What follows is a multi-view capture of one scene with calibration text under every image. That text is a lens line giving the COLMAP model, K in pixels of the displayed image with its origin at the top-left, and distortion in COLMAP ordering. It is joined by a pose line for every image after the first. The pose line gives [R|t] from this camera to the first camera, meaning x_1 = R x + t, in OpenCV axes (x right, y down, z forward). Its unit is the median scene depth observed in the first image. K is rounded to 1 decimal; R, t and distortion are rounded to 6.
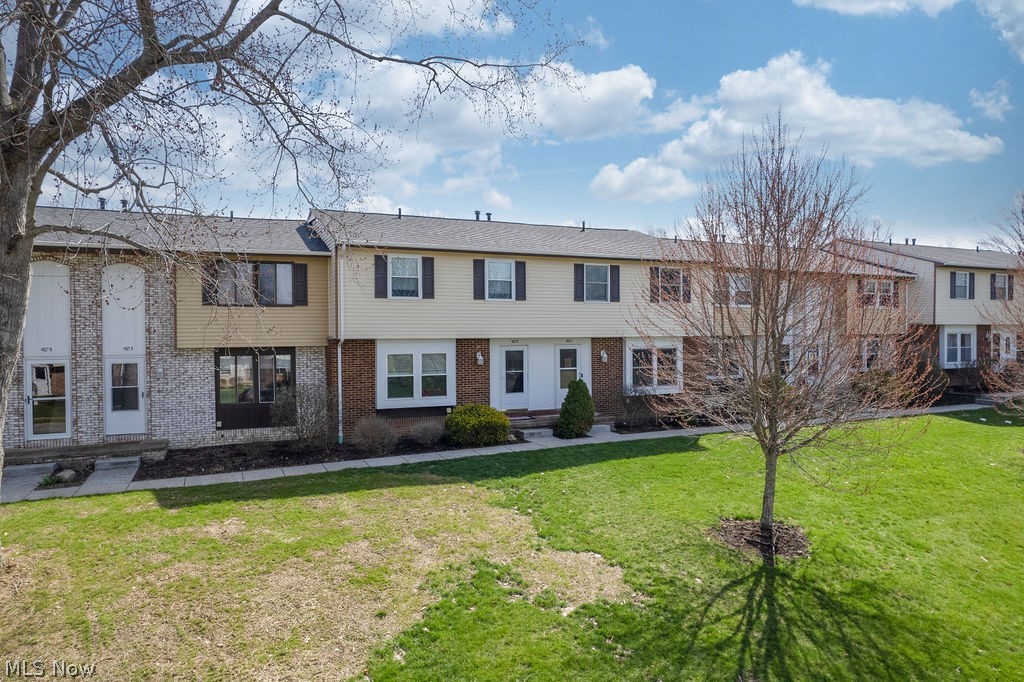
lens RADIAL K [[659.6, 0, 511.8], [0, 659.6, 346.1], [0, 0, 1]] dist [-0.004325, -0.001044]
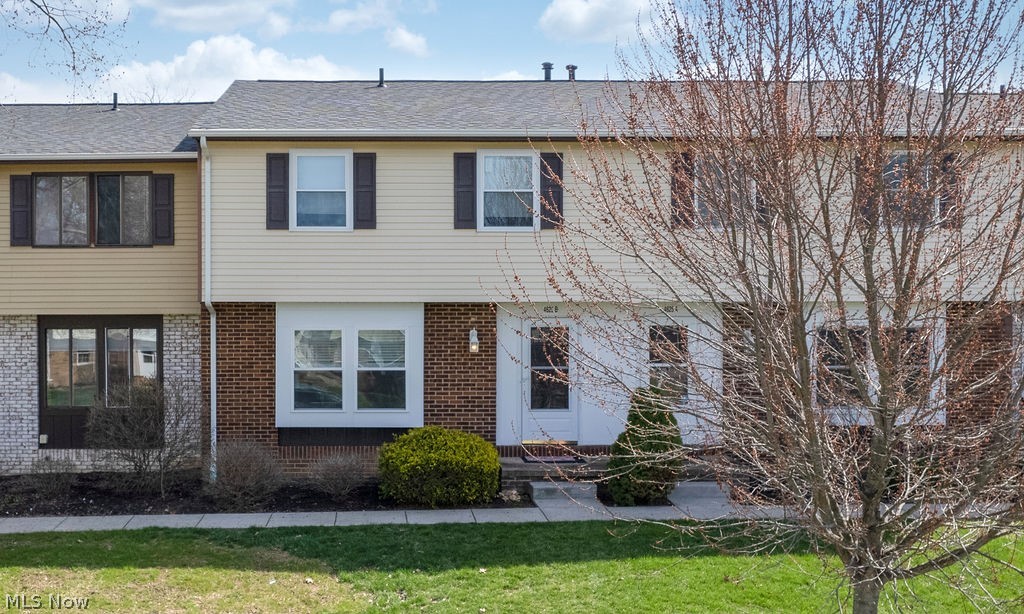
lens RADIAL K [[1180.1, 0, 512.1], [0, 1180.1, 306.1], [0, 0, 1]] dist [-0.063588, 0.000000]
pose [[0.922001, 0.007303, -0.387119, 0.362920], [-0.011276, 0.999904, -0.007993, -0.002073], [0.387023, 0.011734, 0.921995, 0.151090]]
